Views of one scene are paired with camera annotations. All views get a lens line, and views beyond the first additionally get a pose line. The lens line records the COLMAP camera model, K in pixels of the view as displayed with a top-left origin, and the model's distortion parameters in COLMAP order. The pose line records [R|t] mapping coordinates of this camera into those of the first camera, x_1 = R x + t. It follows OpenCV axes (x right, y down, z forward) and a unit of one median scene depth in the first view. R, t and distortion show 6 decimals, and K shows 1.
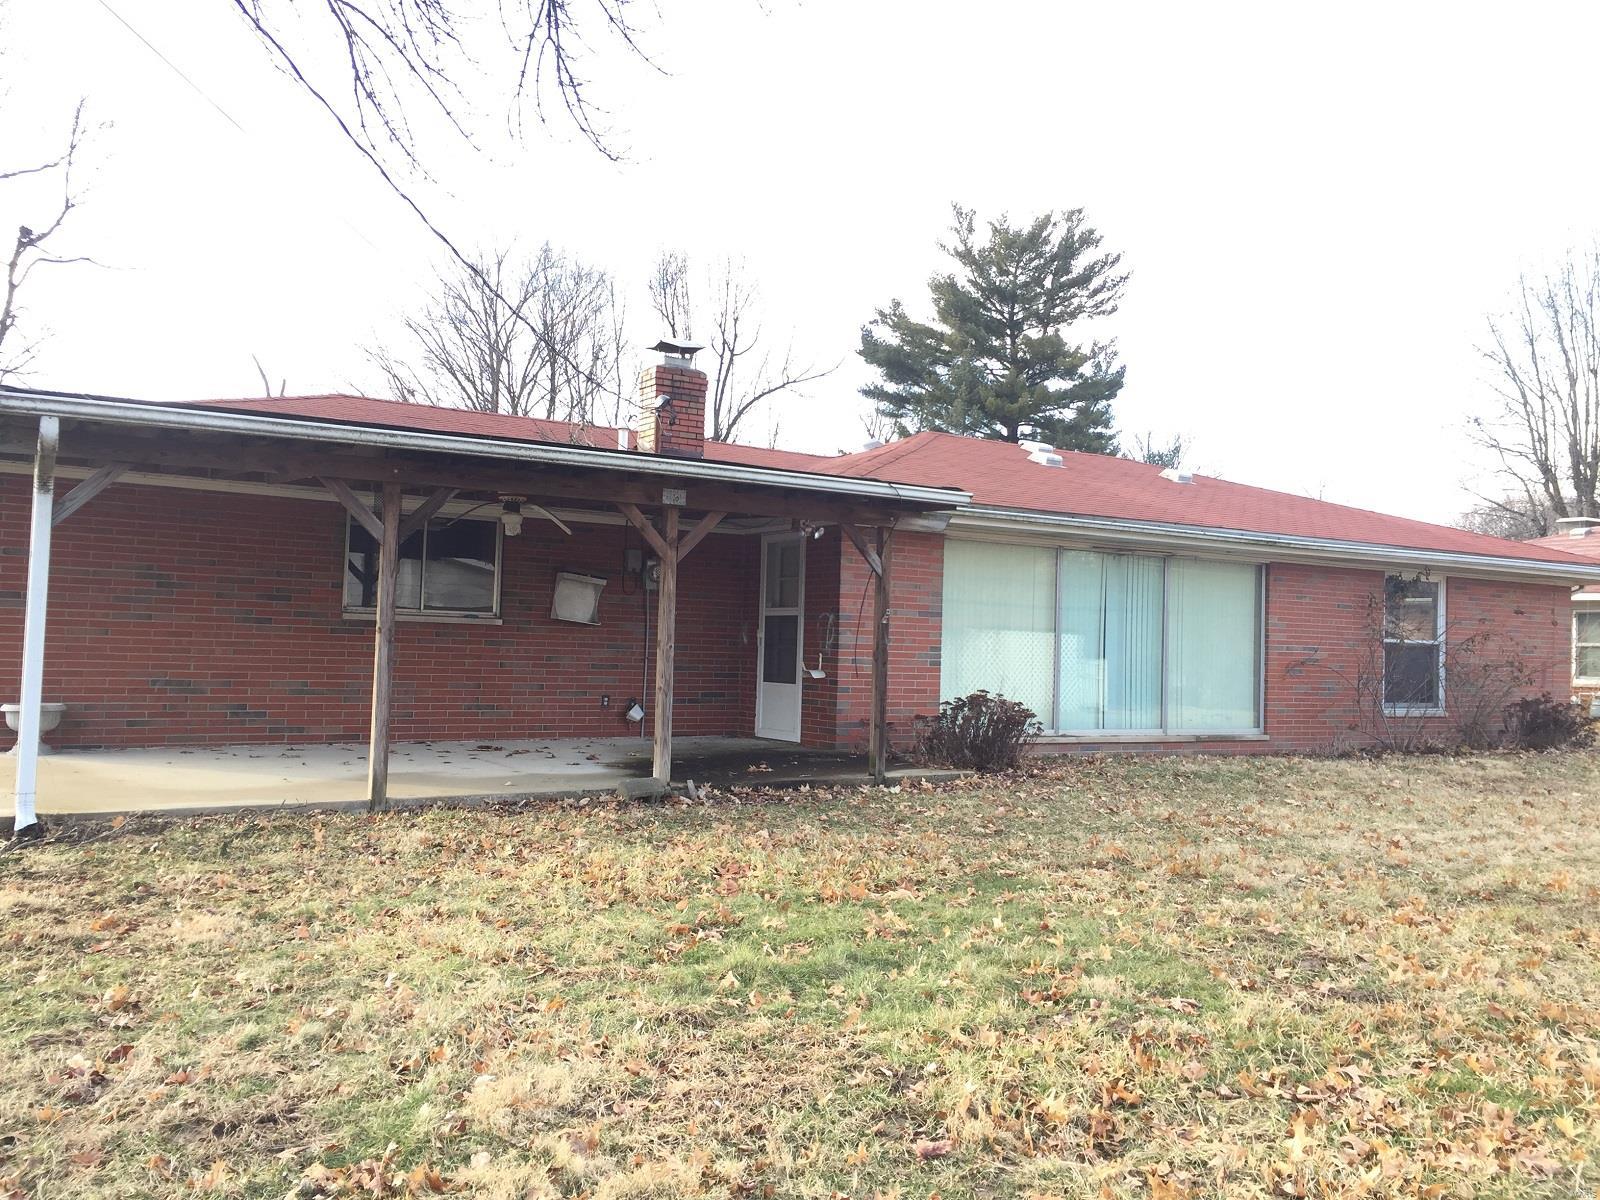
lens RADIAL K [[1357.7, 0, 800.0], [0, 1357.7, 600.0], [0, 0, 1]] dist [0.090564, -0.112154]
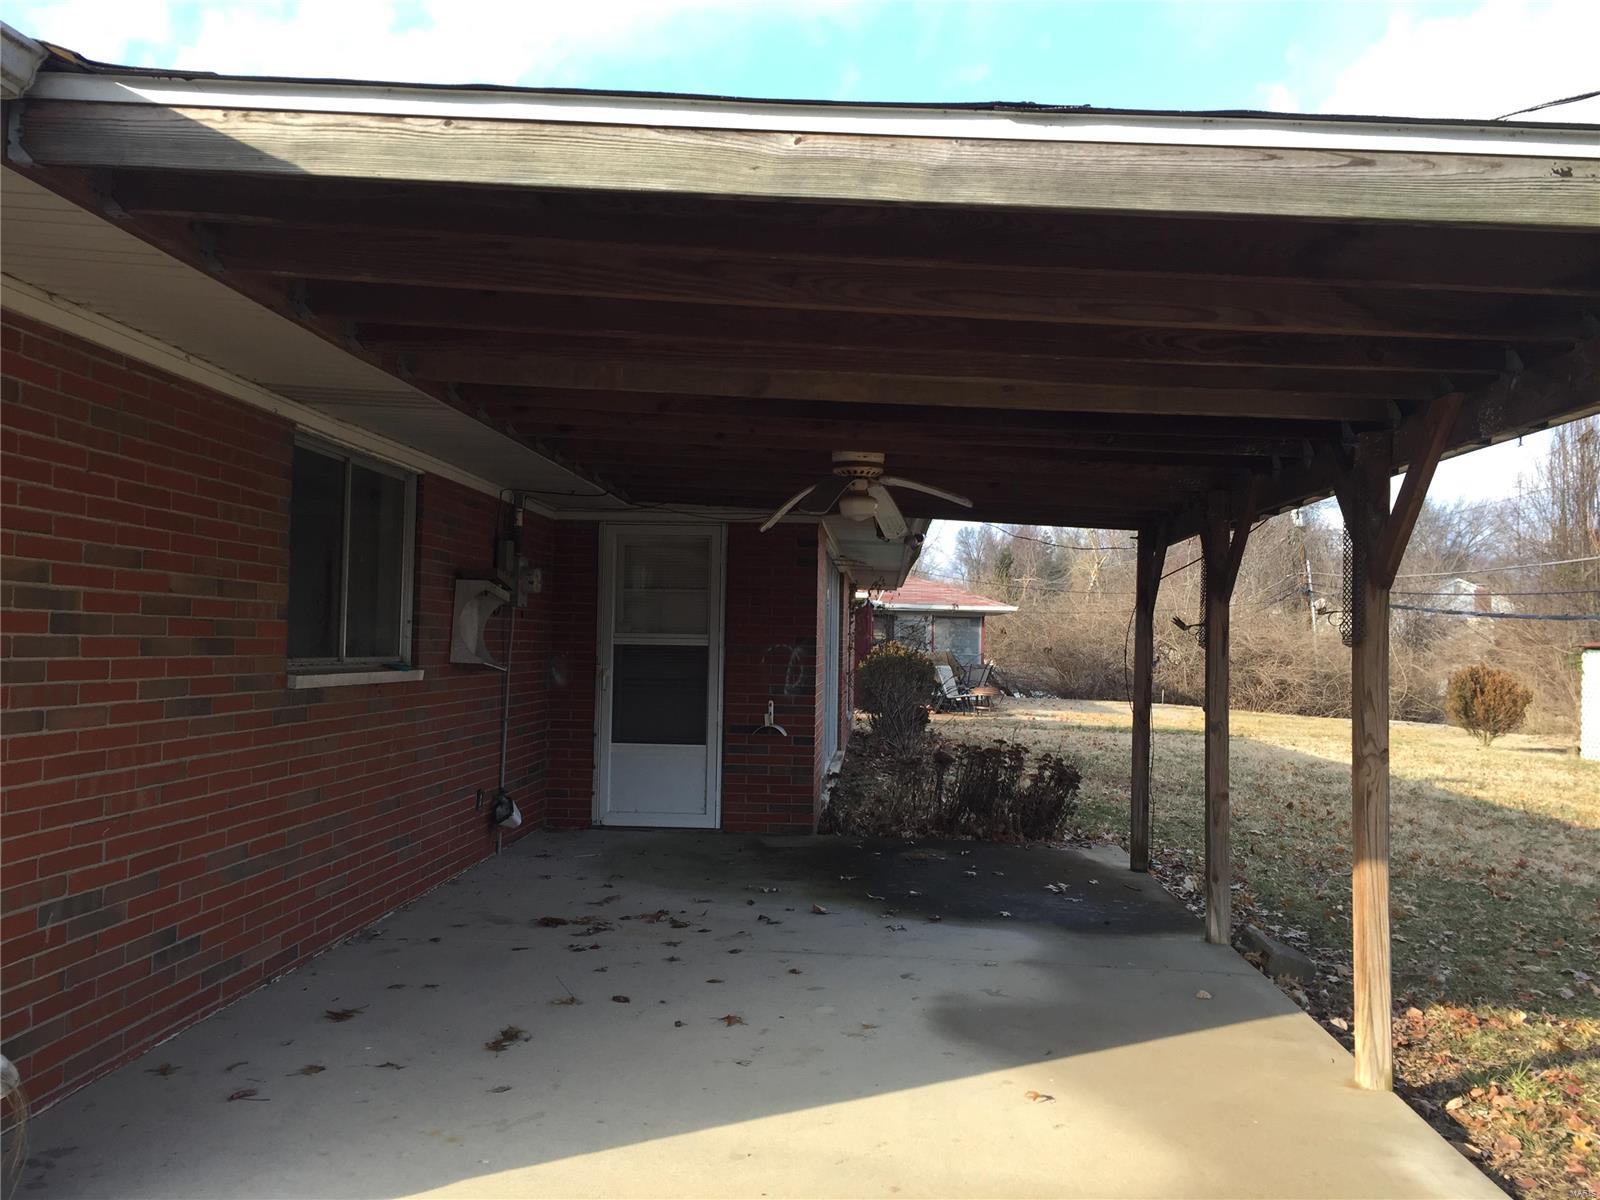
lens RADIAL K [[1357.7, 0, 800.0], [0, 1357.7, 600.0], [0, 0, 1]] dist [0.090564, -0.112154]
pose [[0.606176, 0.001889, 0.795328, -0.523240], [-0.018696, 0.999755, 0.011876, -0.020342], [-0.795111, -0.022069, 0.606062, 0.543954]]
